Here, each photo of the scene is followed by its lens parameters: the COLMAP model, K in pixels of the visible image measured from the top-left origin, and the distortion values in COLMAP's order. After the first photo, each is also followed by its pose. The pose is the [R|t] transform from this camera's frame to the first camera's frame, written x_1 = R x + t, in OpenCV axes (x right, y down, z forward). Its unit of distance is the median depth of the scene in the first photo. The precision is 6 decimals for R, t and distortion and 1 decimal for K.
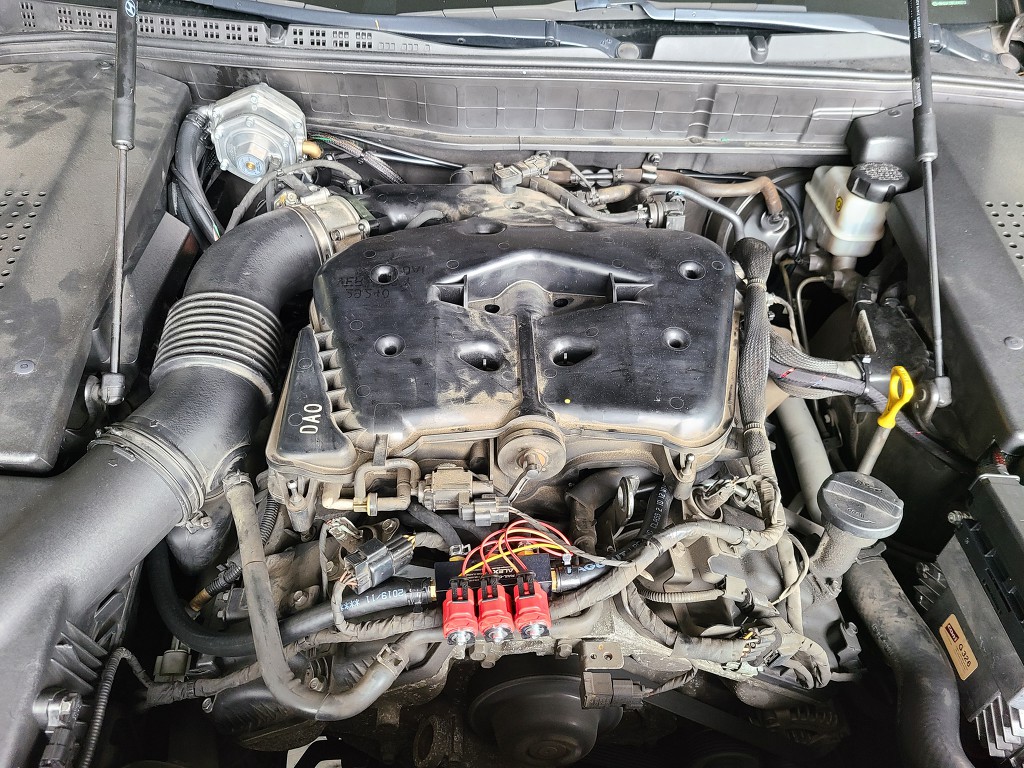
lens RADIAL K [[772.2, 0, 510.7], [0, 772.2, 378.7], [0, 0, 1]] dist [0.010712, 0.000974]
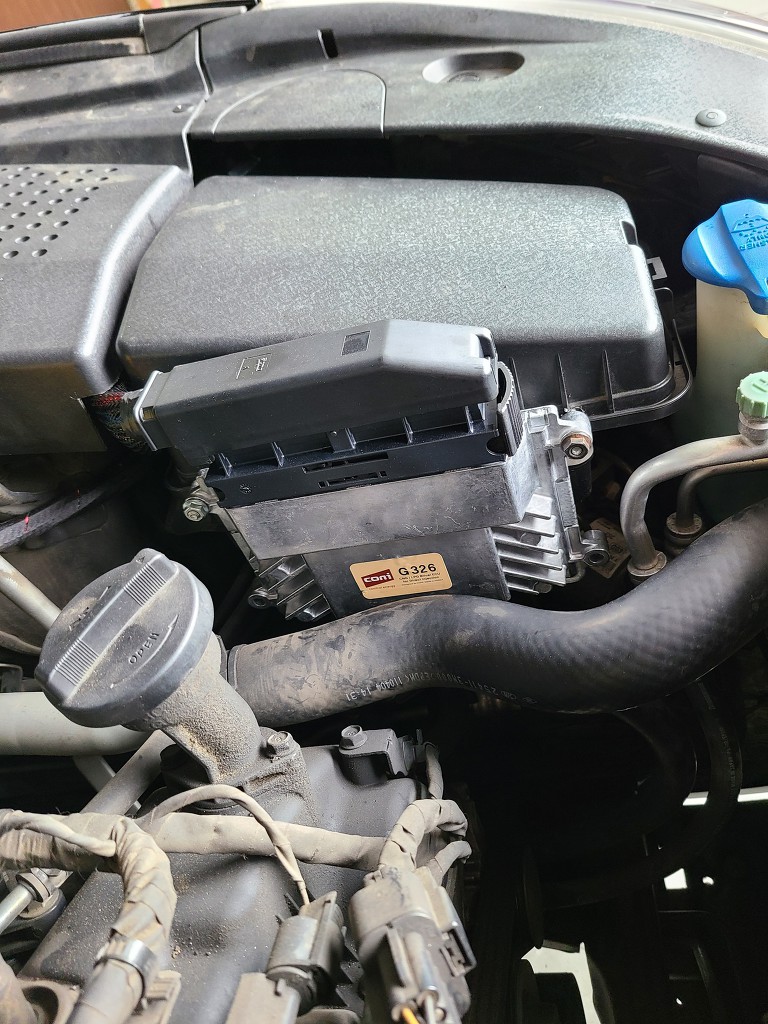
lens RADIAL K [[772.2, 0, 368.5], [0, 772.2, 514.5], [0, 0, 1]] dist [0.010712, 0.000974]
pose [[0.072526, -0.759012, 0.647024, 0.234220], [0.865463, 0.370317, 0.337401, 0.108686], [-0.495695, 0.535505, 0.683755, 0.604341]]
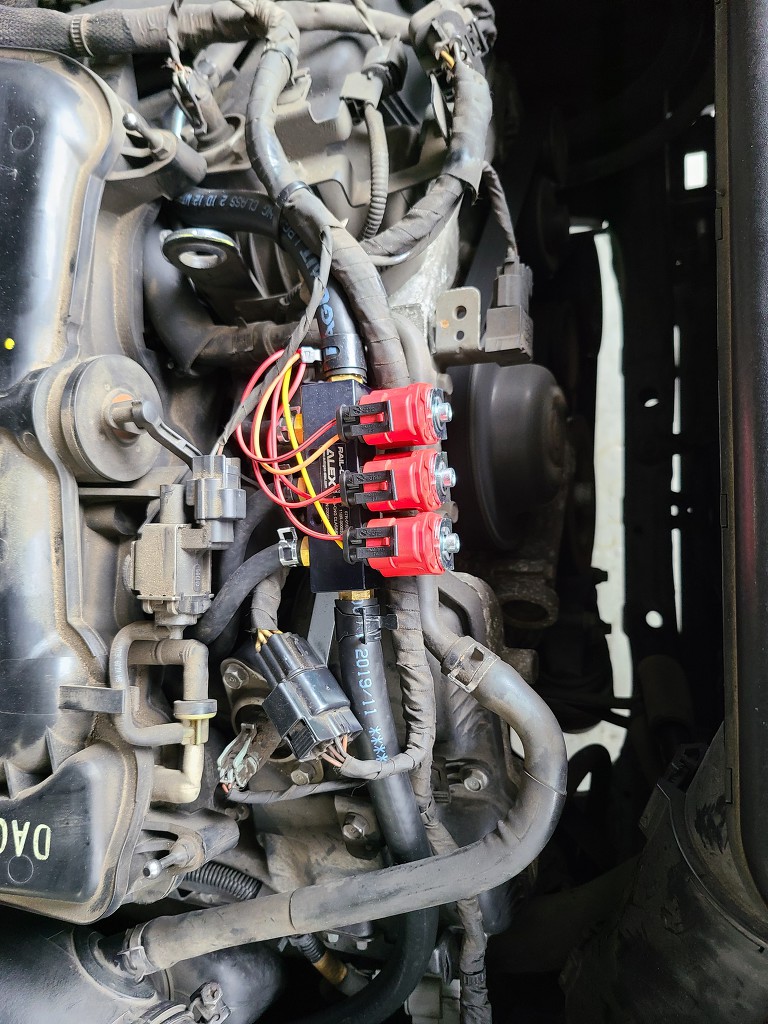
lens RADIAL K [[772.2, 0, 368.5], [0, 772.2, 514.5], [0, 0, 1]] dist [0.010712, 0.000974]
pose [[0.030361, -0.998856, 0.036941, -0.058107], [0.916593, 0.042563, 0.397550, 0.051760], [-0.398668, 0.021790, 0.916837, 0.448680]]
